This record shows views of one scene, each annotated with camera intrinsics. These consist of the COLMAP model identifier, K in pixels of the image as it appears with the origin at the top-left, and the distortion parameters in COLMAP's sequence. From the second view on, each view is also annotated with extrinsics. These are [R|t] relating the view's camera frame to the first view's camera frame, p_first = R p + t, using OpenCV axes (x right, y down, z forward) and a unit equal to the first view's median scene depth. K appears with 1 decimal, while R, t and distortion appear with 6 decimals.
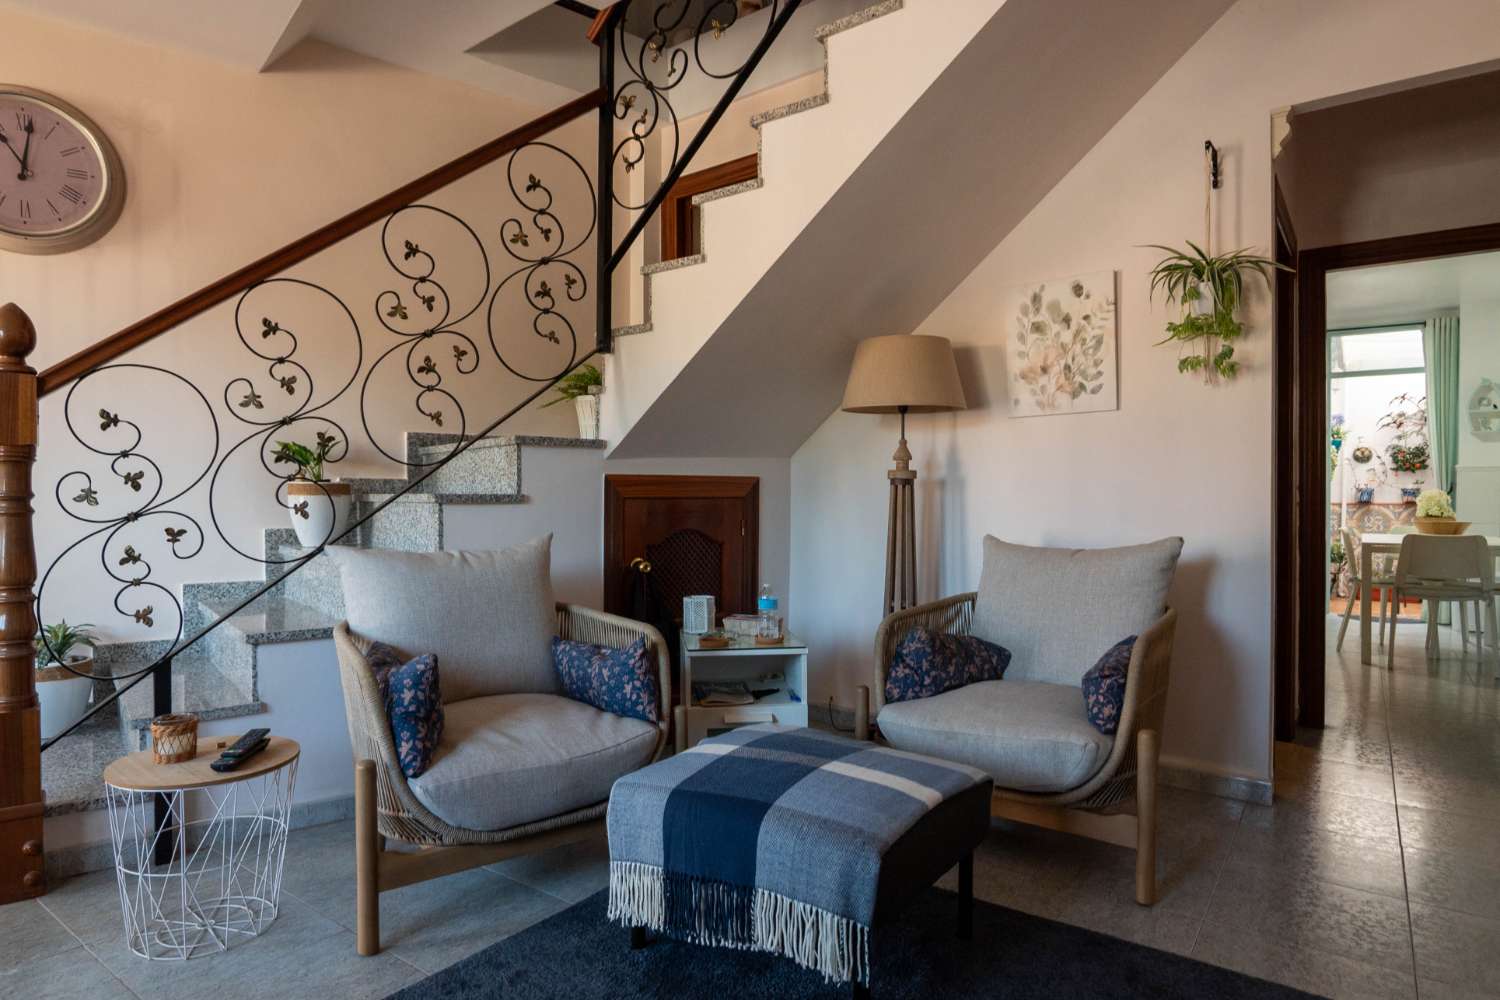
lens RADIAL K [[848.5, 0, 750.0], [0, 848.5, 500.0], [0, 0, 1]] dist [0.000509, -0.002024]
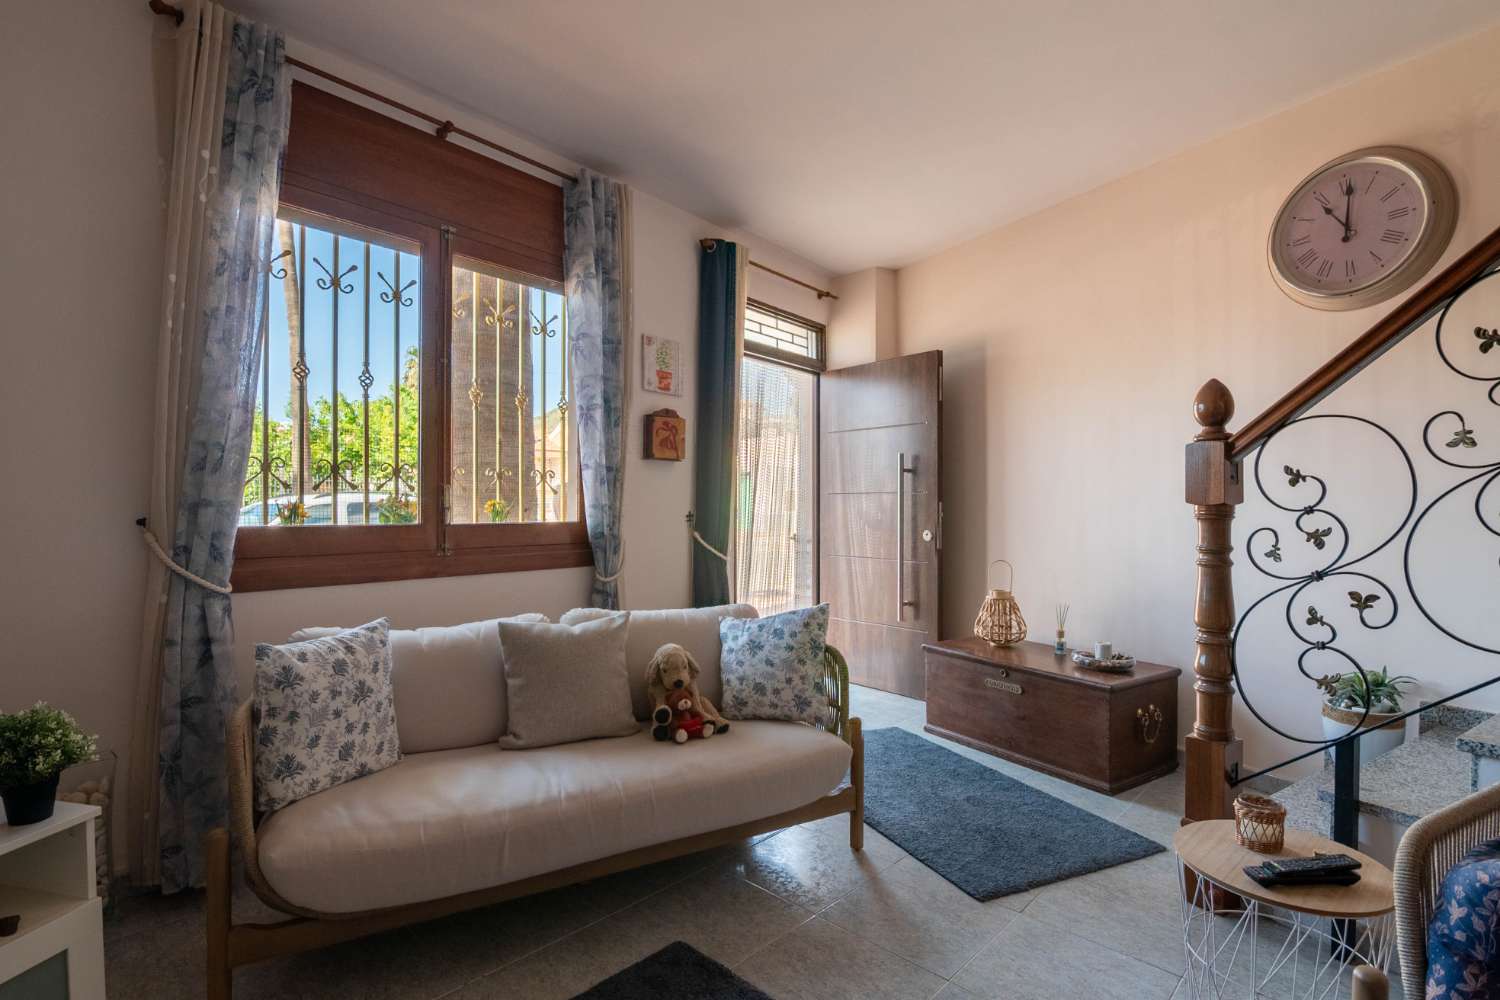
lens RADIAL K [[702.7, 0, 720.7], [0, 702.7, 501.5], [0, 0, 1]] dist [-0.002767, -0.012426]
pose [[-0.159054, -0.007641, -0.987240, 0.105915], [-0.004816, 0.999964, -0.006963, -0.039081], [0.987258, 0.003647, -0.159085, 0.330572]]
